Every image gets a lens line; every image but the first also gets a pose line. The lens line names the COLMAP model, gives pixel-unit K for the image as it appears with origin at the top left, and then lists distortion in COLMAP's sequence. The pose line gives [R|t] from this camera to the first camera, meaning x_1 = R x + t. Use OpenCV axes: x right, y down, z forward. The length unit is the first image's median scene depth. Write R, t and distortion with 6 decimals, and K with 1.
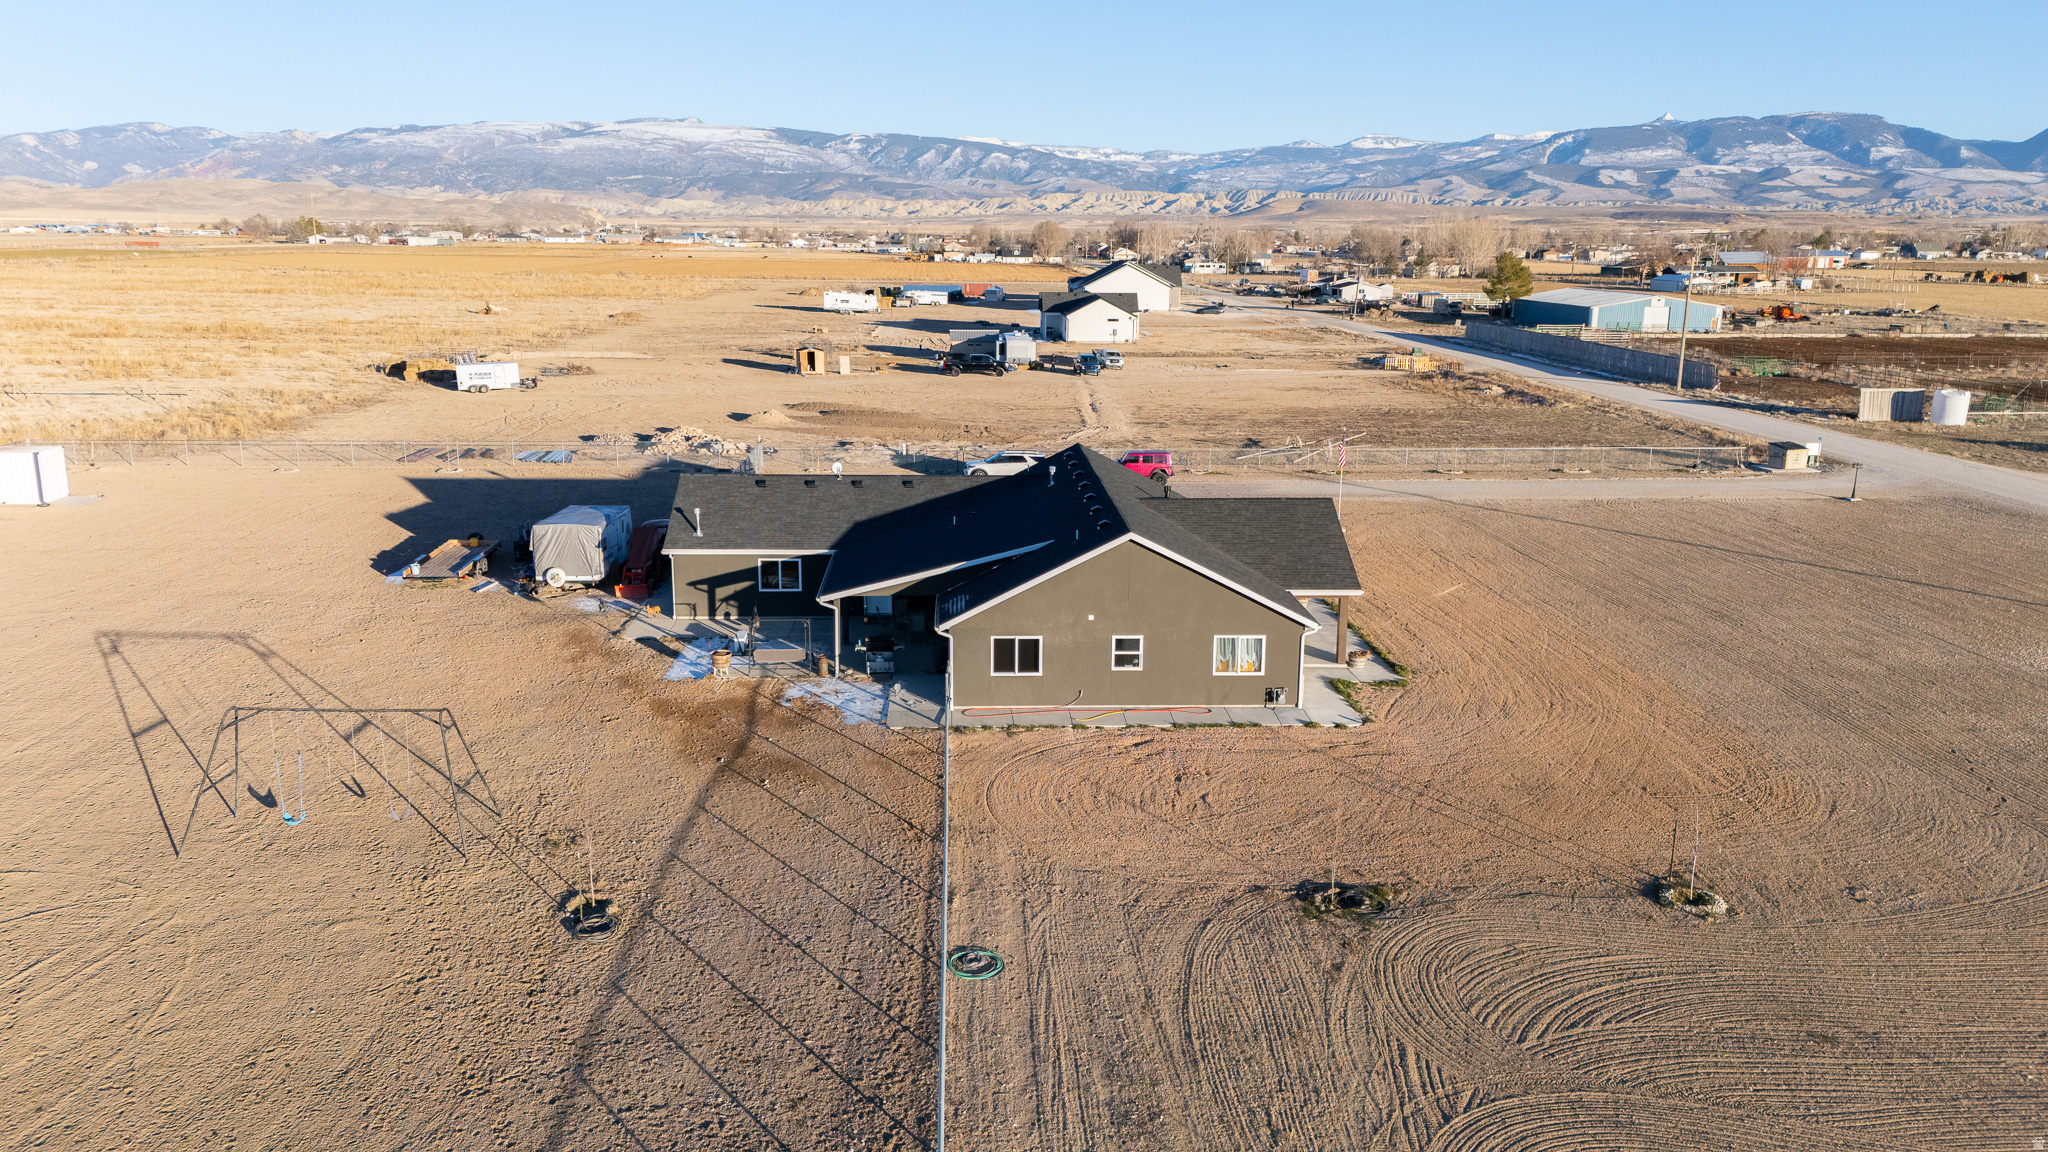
lens RADIAL K [[1495.5, 0, 1025.0], [0, 1495.5, 570.5], [0, 0, 1]] dist [0.075077, -0.066463]
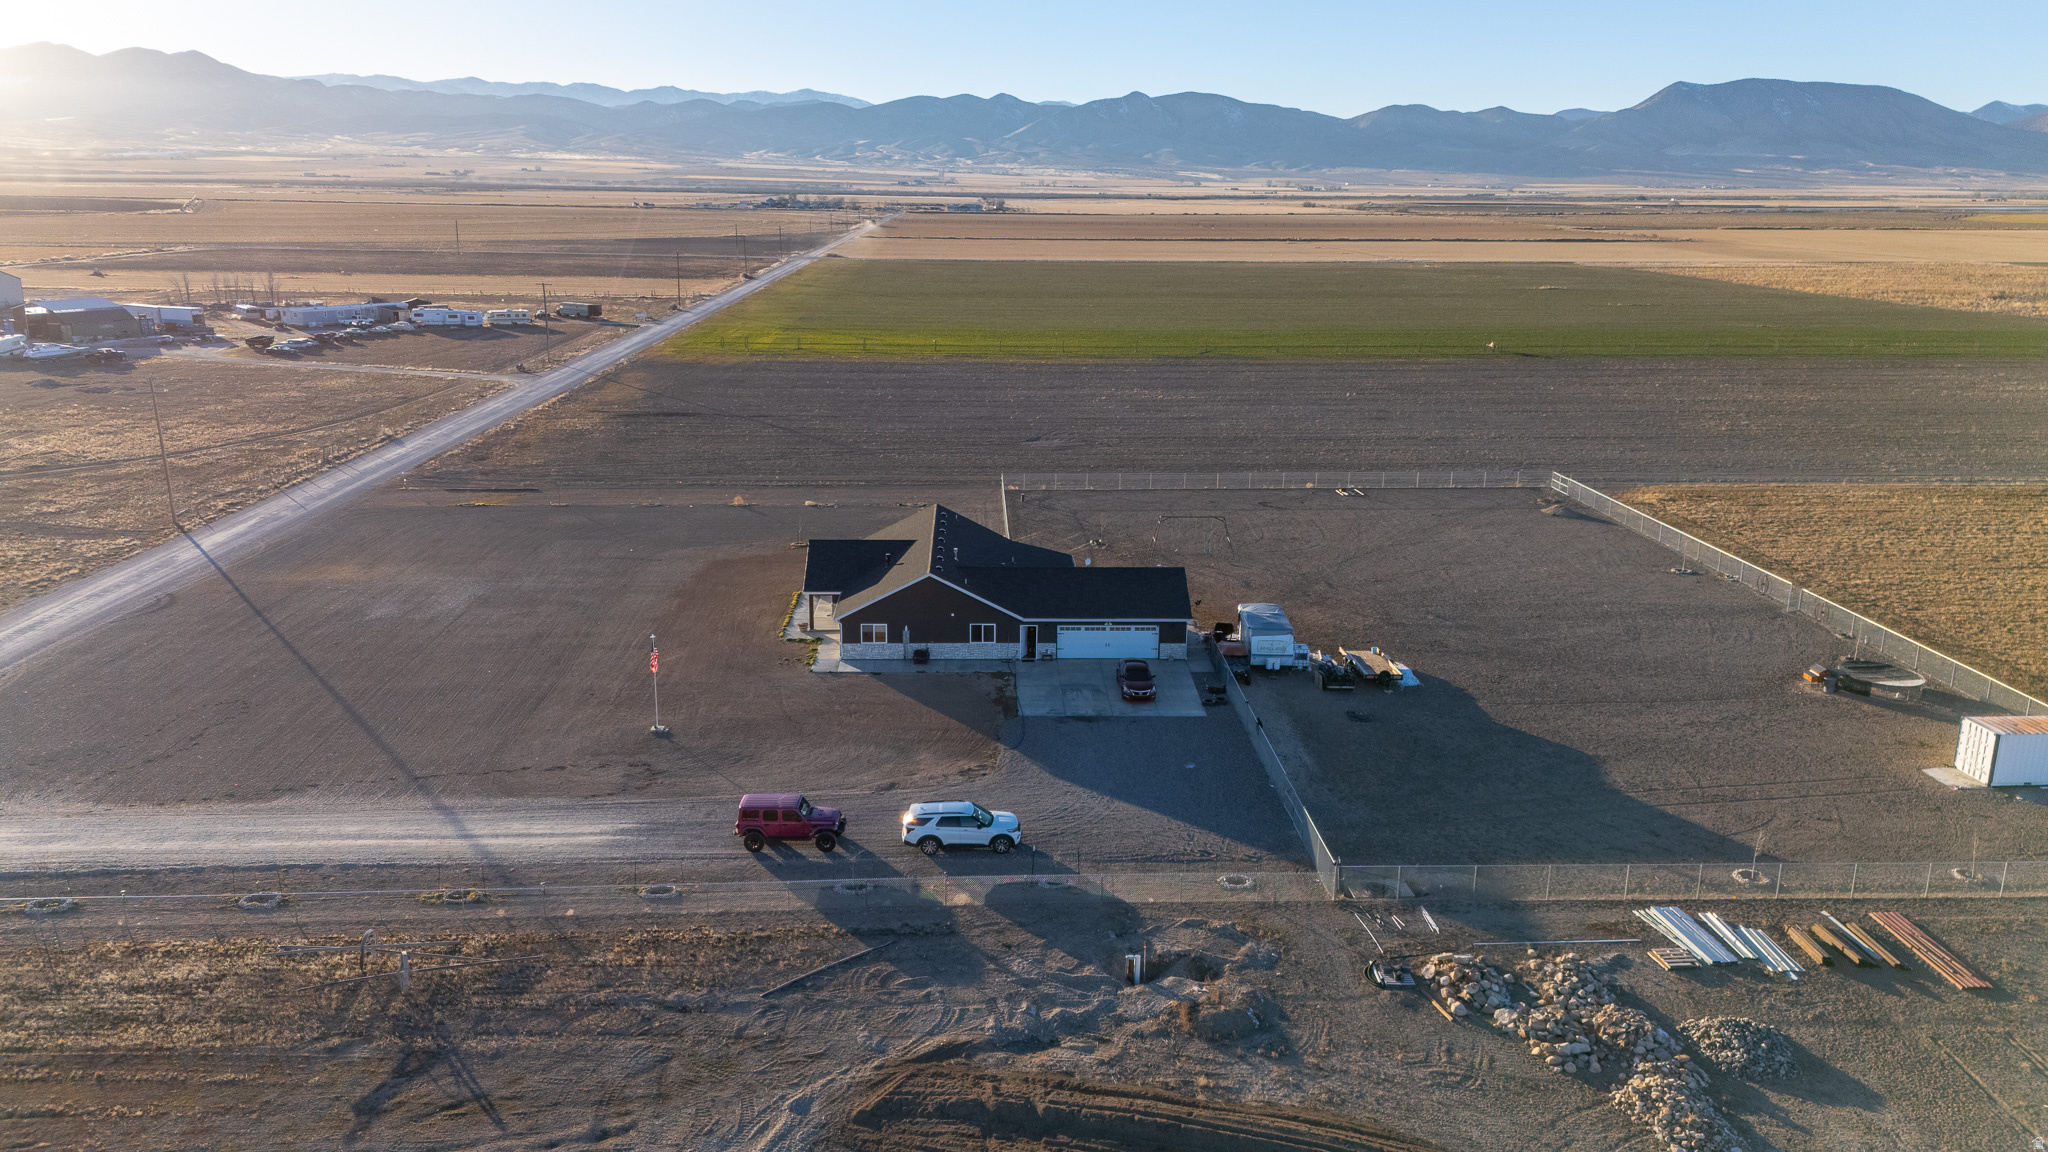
lens RADIAL K [[1495.5, 0, 1021.8], [0, 1495.5, 574.4], [0, 0, 1]] dist [0.075077, -0.066463]
pose [[-0.999728, -0.022127, 0.007392, -0.020185], [-0.016256, 0.887993, 0.459570, -0.236679], [-0.016733, 0.459324, -0.888111, 0.727379]]
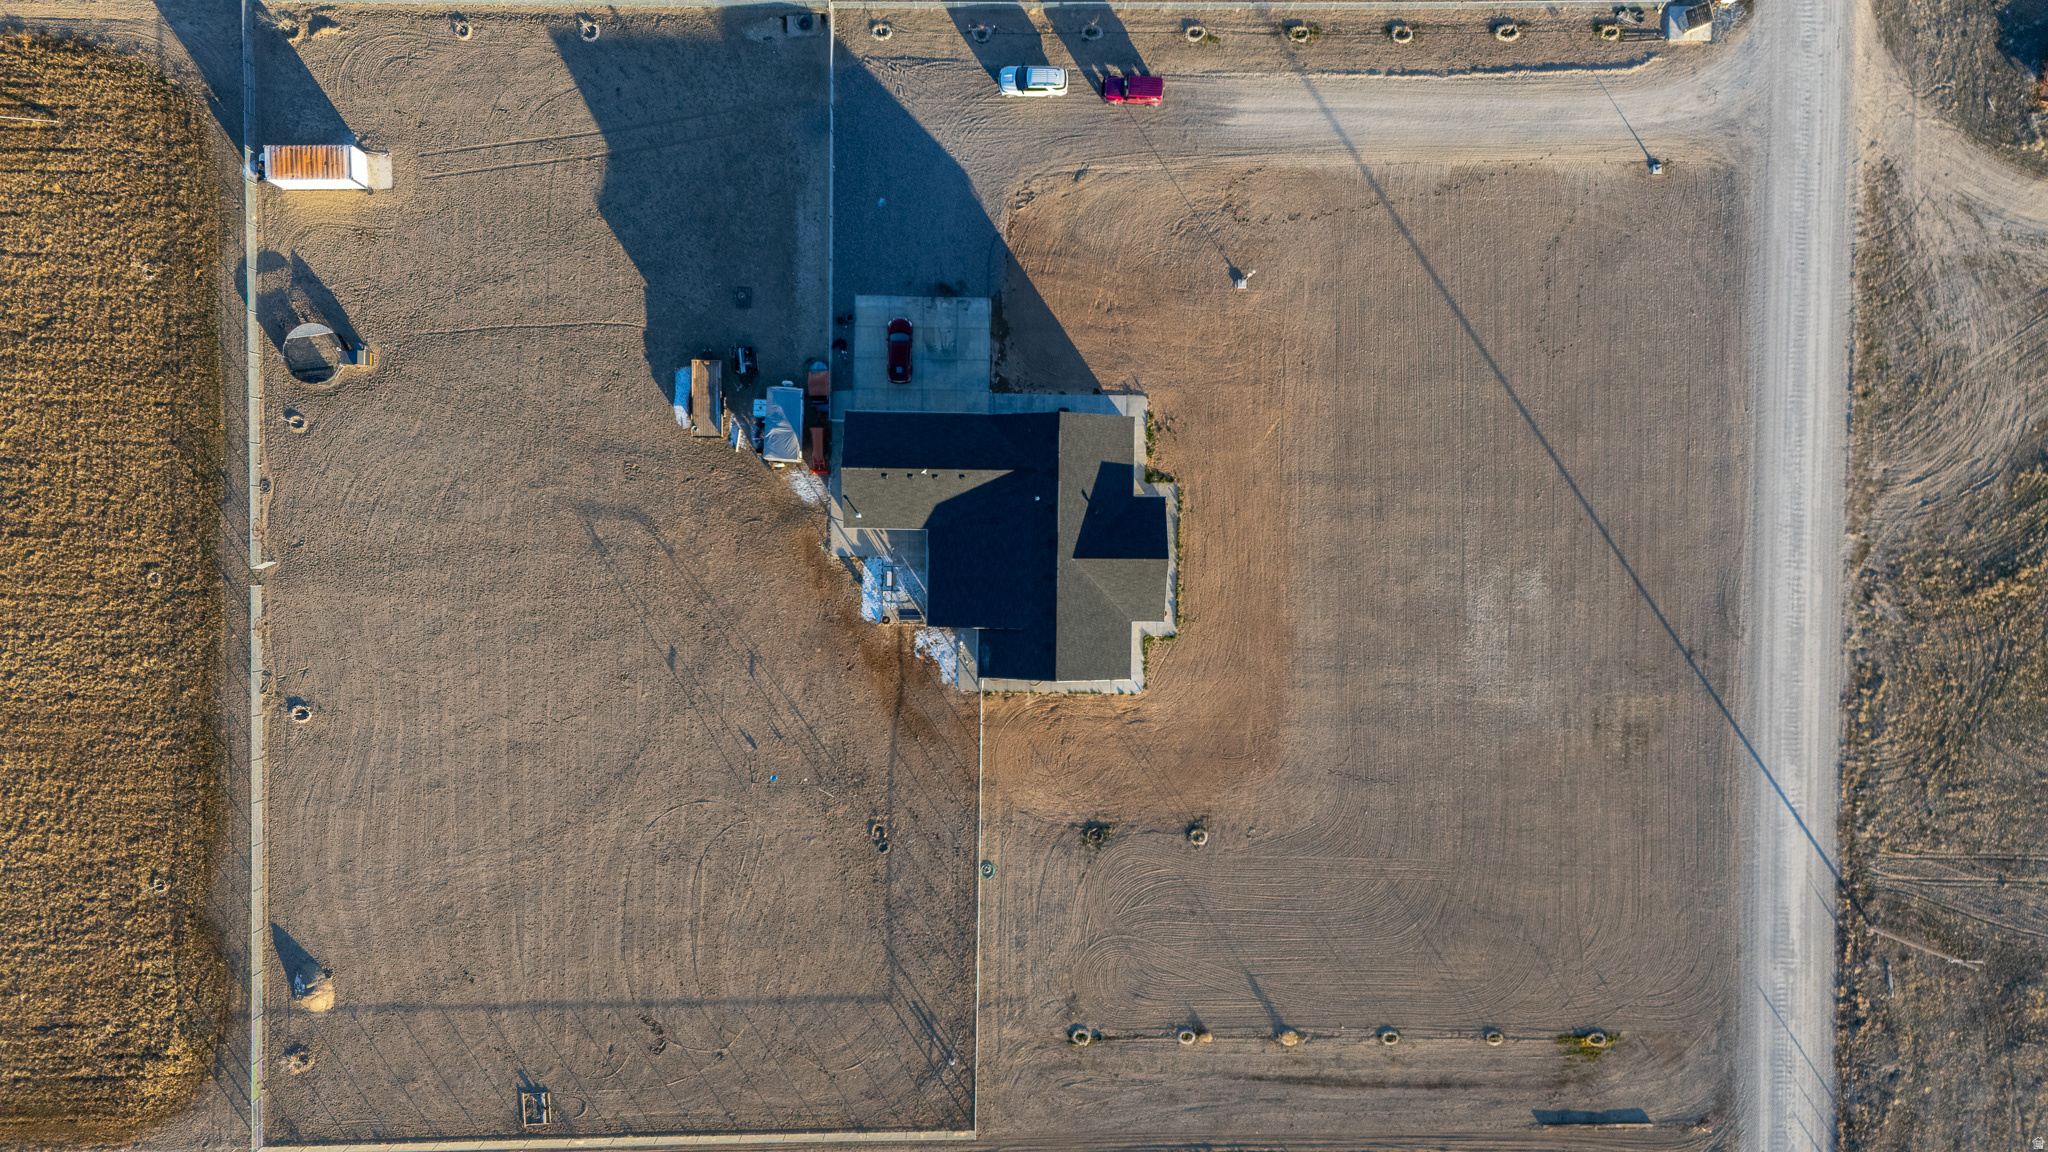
lens RADIAL K [[1495.5, 0, 967.5], [0, 1495.5, 567.3], [0, 0, 1]] dist [0.075077, -0.066463]
pose [[0.998132, 0.059002, 0.015856, -0.029356], [-0.028167, 0.214102, 0.976405, -0.557467], [0.054215, -0.975028, 0.215364, 0.145499]]
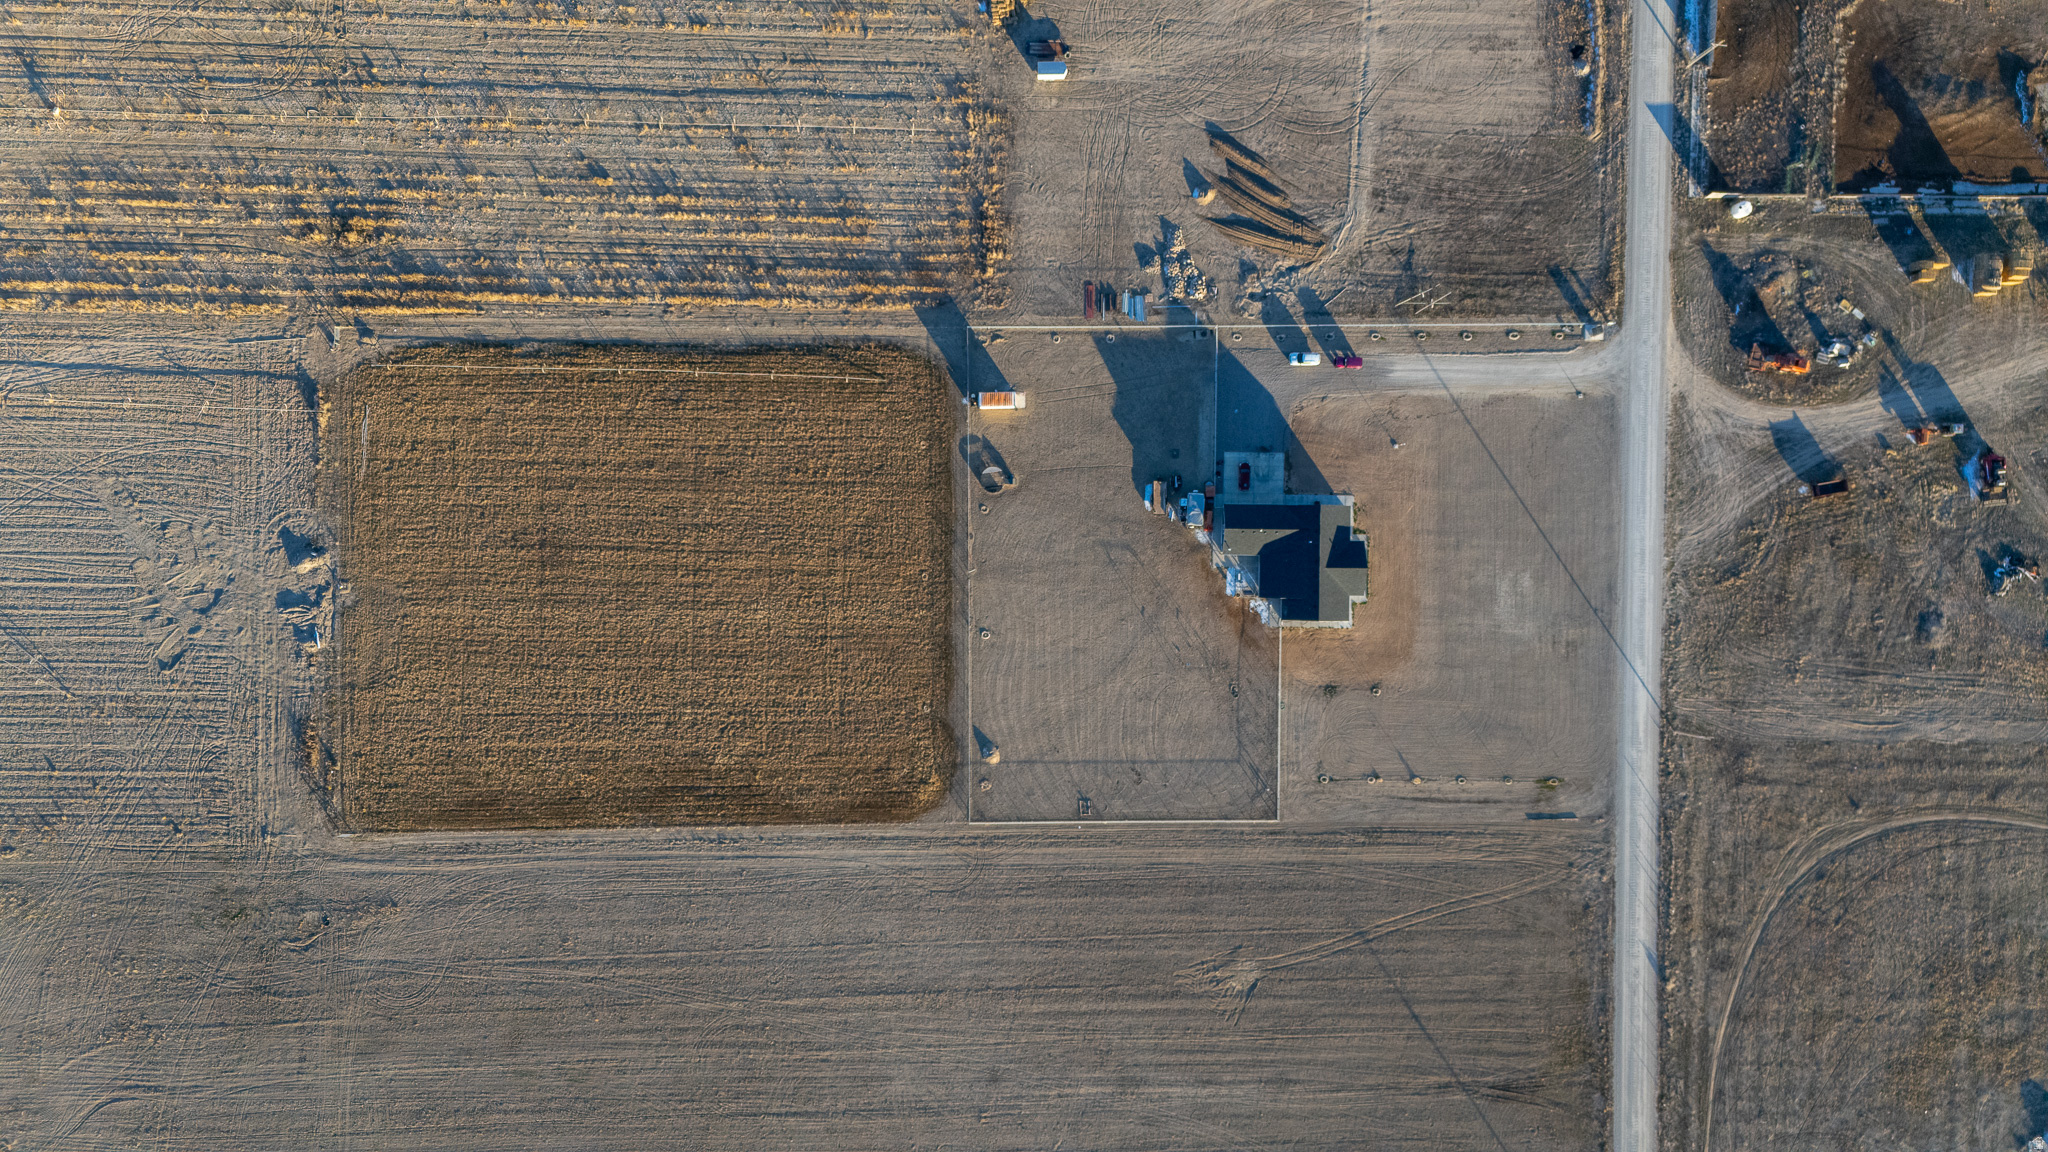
lens RADIAL K [[1495.5, 0, 1009.9], [0, 1495.5, 576.1], [0, 0, 1]] dist [0.075077, -0.066463]
pose [[0.998166, 0.059617, 0.010549, -0.266626], [-0.023161, 0.215025, 0.976334, -1.272857], [0.055937, -0.974787, 0.216011, -0.031318]]
